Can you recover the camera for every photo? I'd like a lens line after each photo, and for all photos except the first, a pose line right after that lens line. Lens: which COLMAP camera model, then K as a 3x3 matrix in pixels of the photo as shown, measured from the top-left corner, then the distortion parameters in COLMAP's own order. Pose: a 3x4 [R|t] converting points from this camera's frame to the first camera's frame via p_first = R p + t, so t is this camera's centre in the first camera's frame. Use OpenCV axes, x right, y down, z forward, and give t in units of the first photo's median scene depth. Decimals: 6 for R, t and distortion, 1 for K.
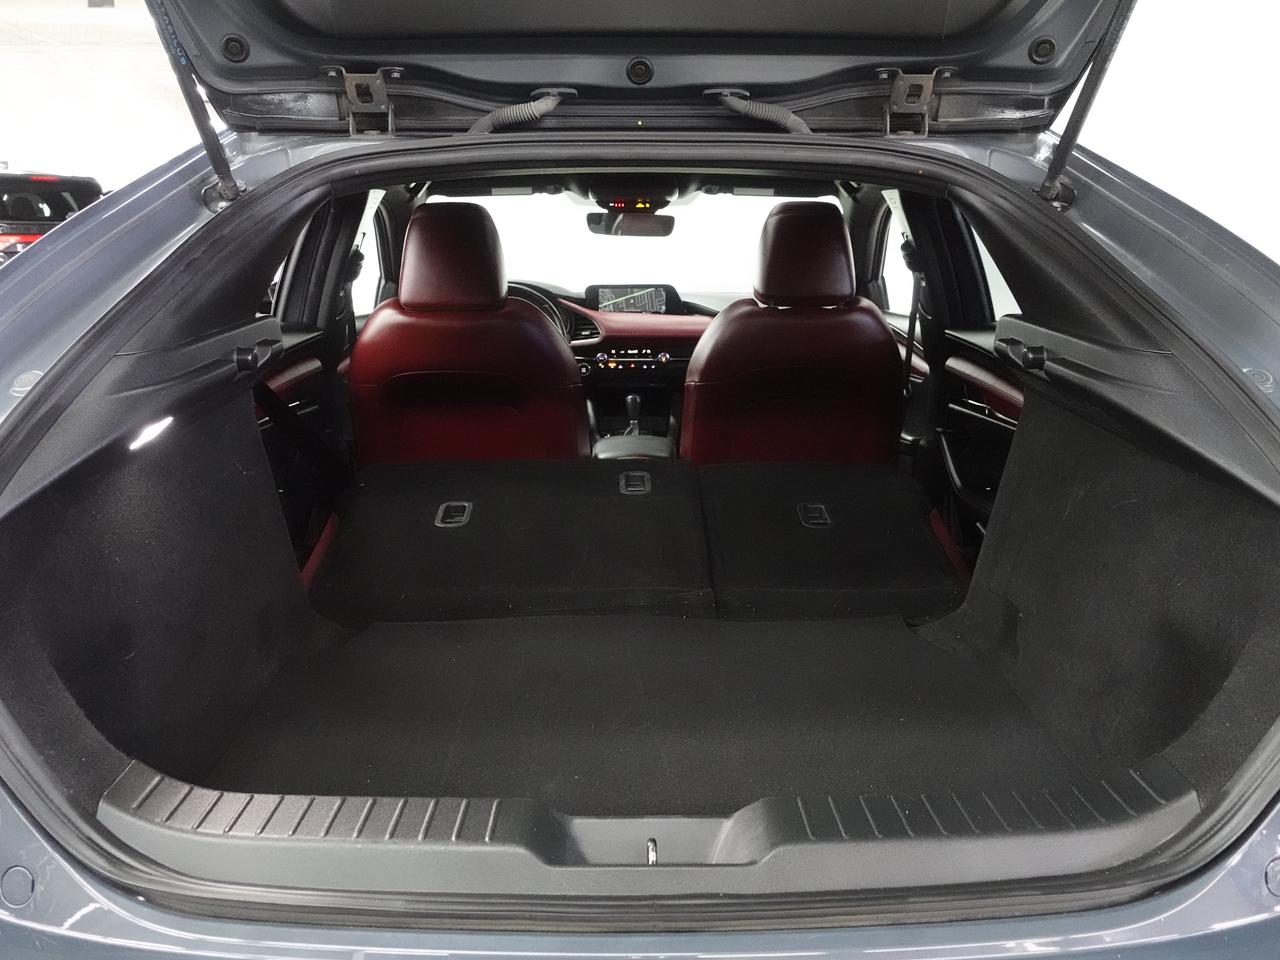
lens RADIAL K [[1002.2, 0, 640.0], [0, 1002.2, 480.0], [0, 0, 1]] dist [-0.000961, 0.000076]
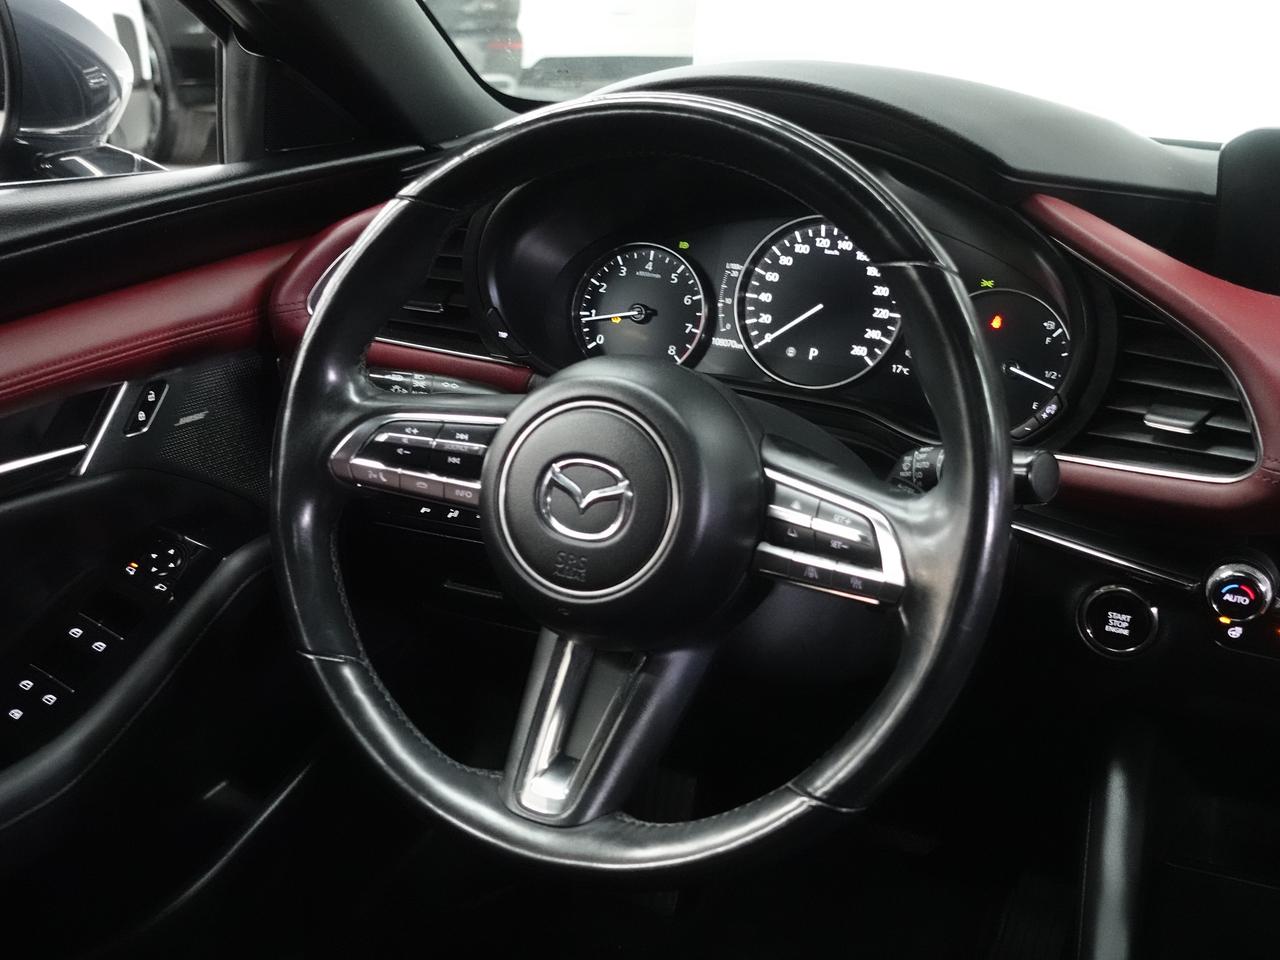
lens RADIAL K [[1458.6, 0, 640.0], [0, 1458.6, 480.0], [0, 0, 1]] dist [-0.012506, 0.021700]
pose [[0.896872, 0.183859, -0.402265, -0.033318], [-0.140004, 0.980751, 0.136114, -0.157986], [0.419547, -0.065758, 0.905349, 0.737358]]
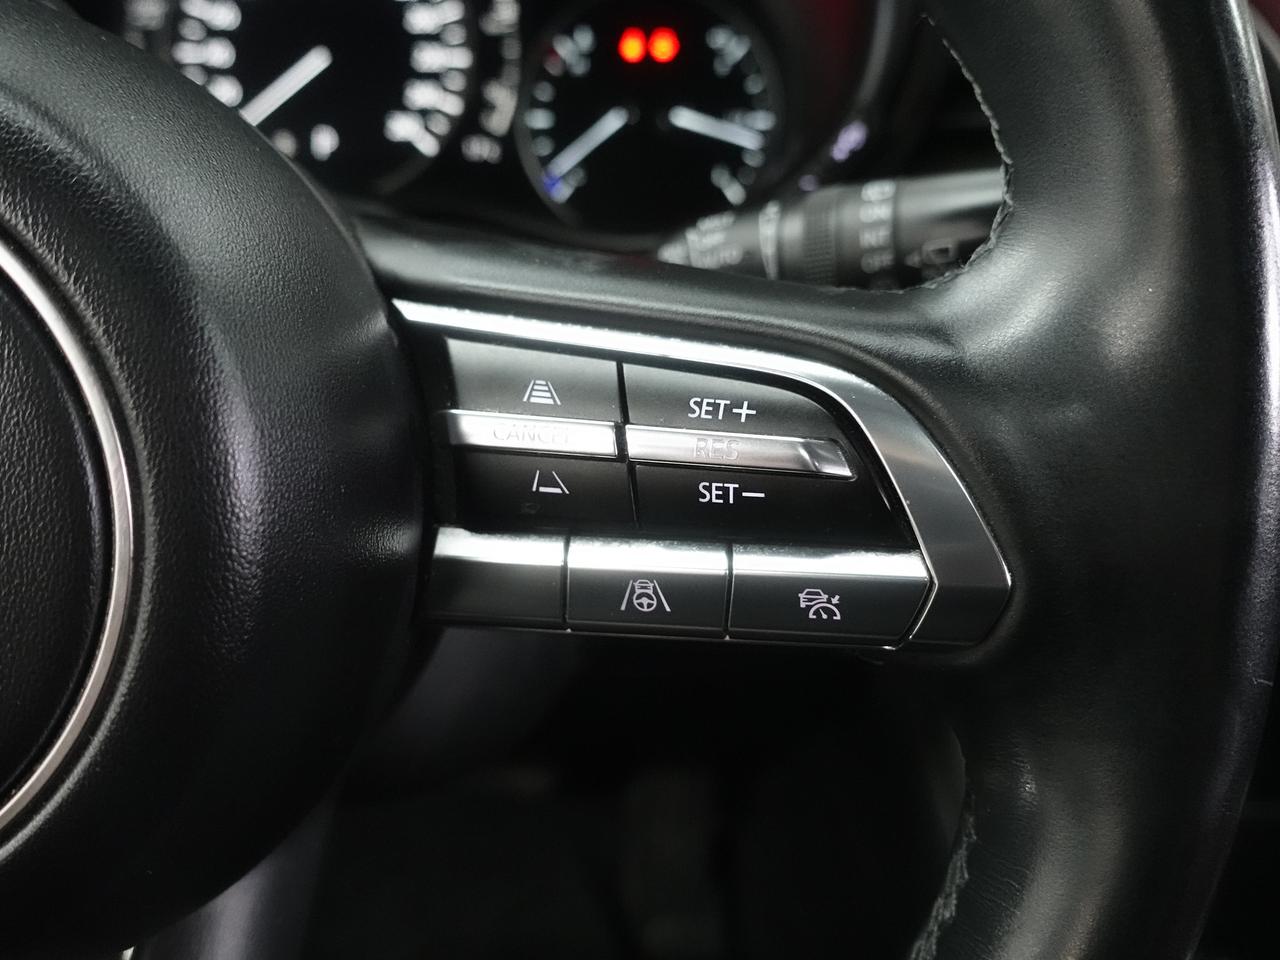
lens RADIAL K [[1096.2, 0, 640.0], [0, 1096.2, 480.0], [0, 0, 1]] dist [0.000272, 0.000580]
pose [[0.999254, 0.001883, 0.038585, -0.097078], [-0.009686, 0.979119, 0.203057, -0.134205], [-0.037397, -0.203279, 0.978406, 0.894407]]
